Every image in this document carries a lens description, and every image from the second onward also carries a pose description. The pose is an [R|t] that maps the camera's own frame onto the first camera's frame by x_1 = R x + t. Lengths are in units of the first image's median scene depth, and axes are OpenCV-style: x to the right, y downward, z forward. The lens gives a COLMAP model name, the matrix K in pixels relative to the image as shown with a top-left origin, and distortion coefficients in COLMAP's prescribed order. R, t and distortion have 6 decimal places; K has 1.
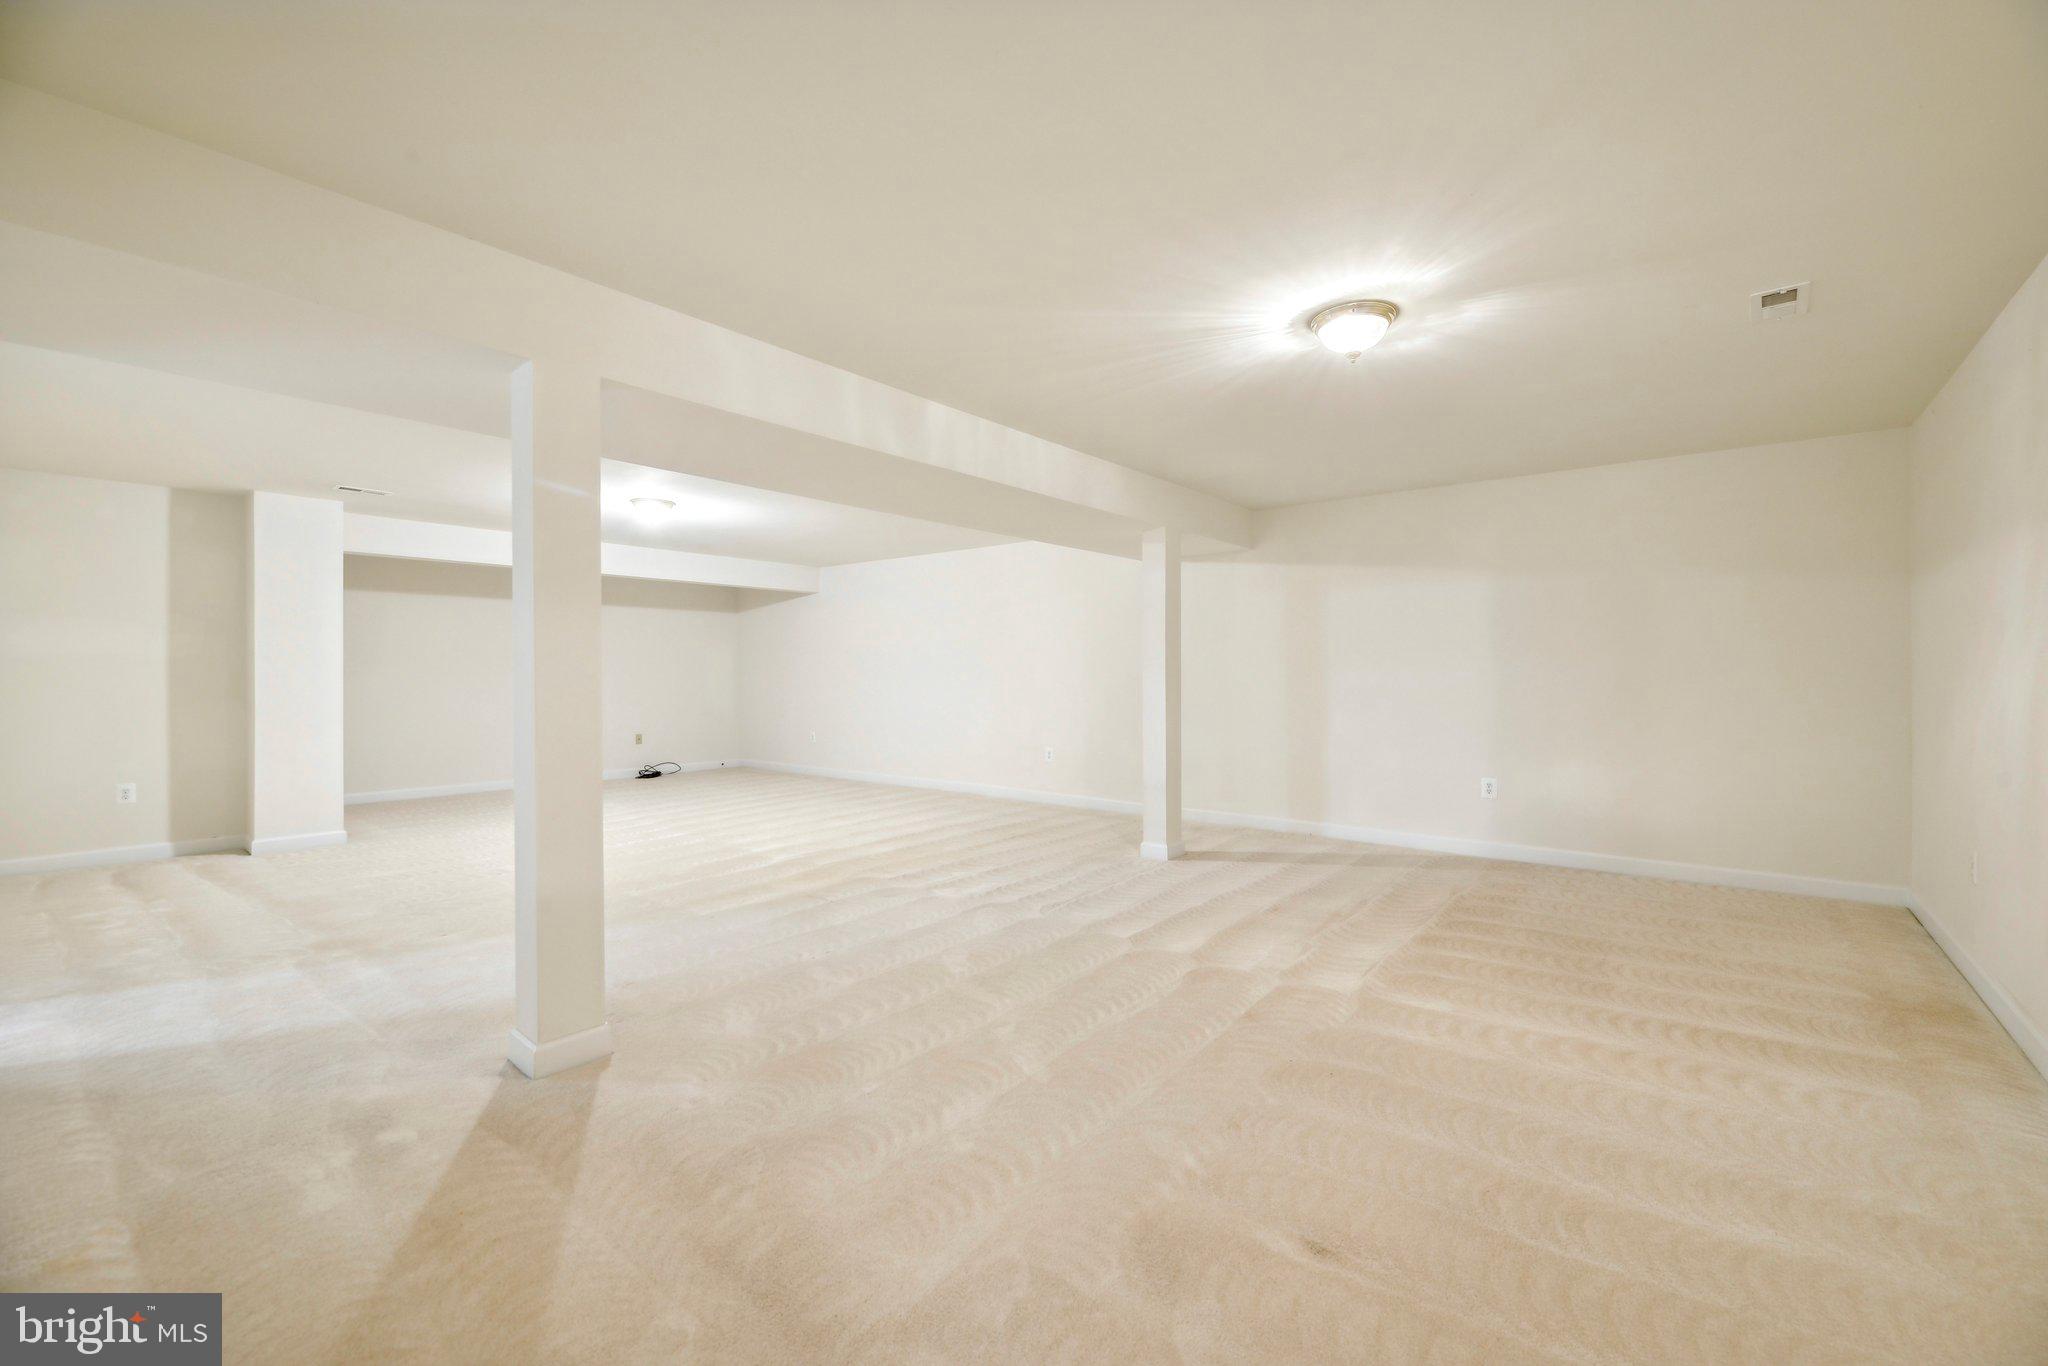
lens RADIAL K [[848.3, 0, 1037.6], [0, 848.3, 683.9], [0, 0, 1]] dist [-0.002062, -0.000768]
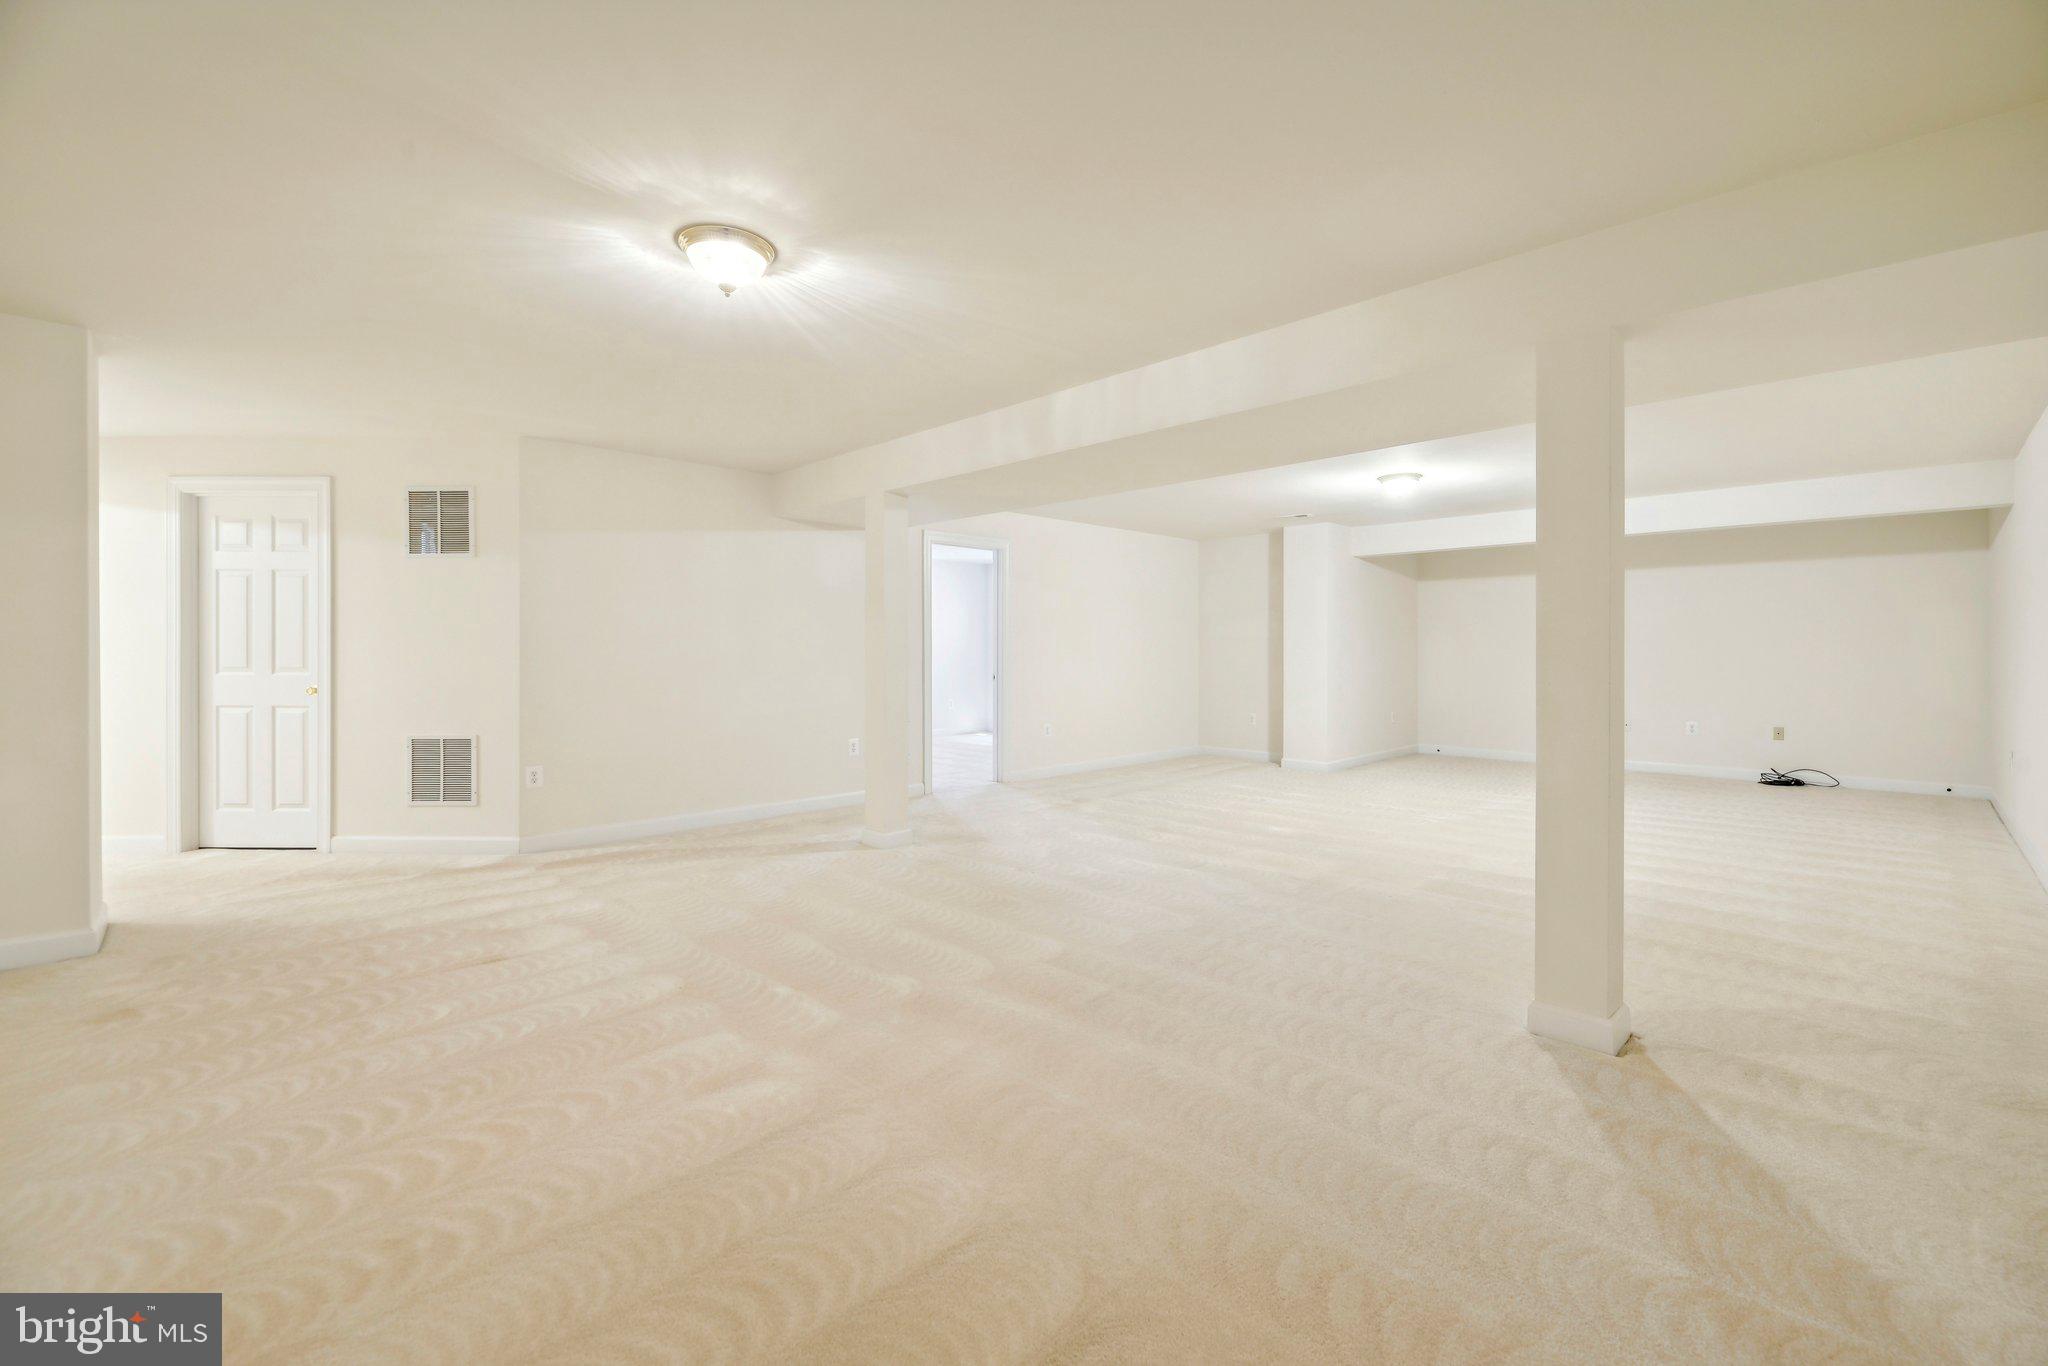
lens RADIAL K [[828.9, 0, 1027.0], [0, 828.9, 637.2], [0, 0, 1]] dist [-0.000215, -0.000110]
pose [[-0.094931, -0.011414, -0.995418, 0.479999], [-0.013050, 0.999863, -0.010220, -0.007282], [0.995398, 0.012020, -0.095067, 0.558290]]
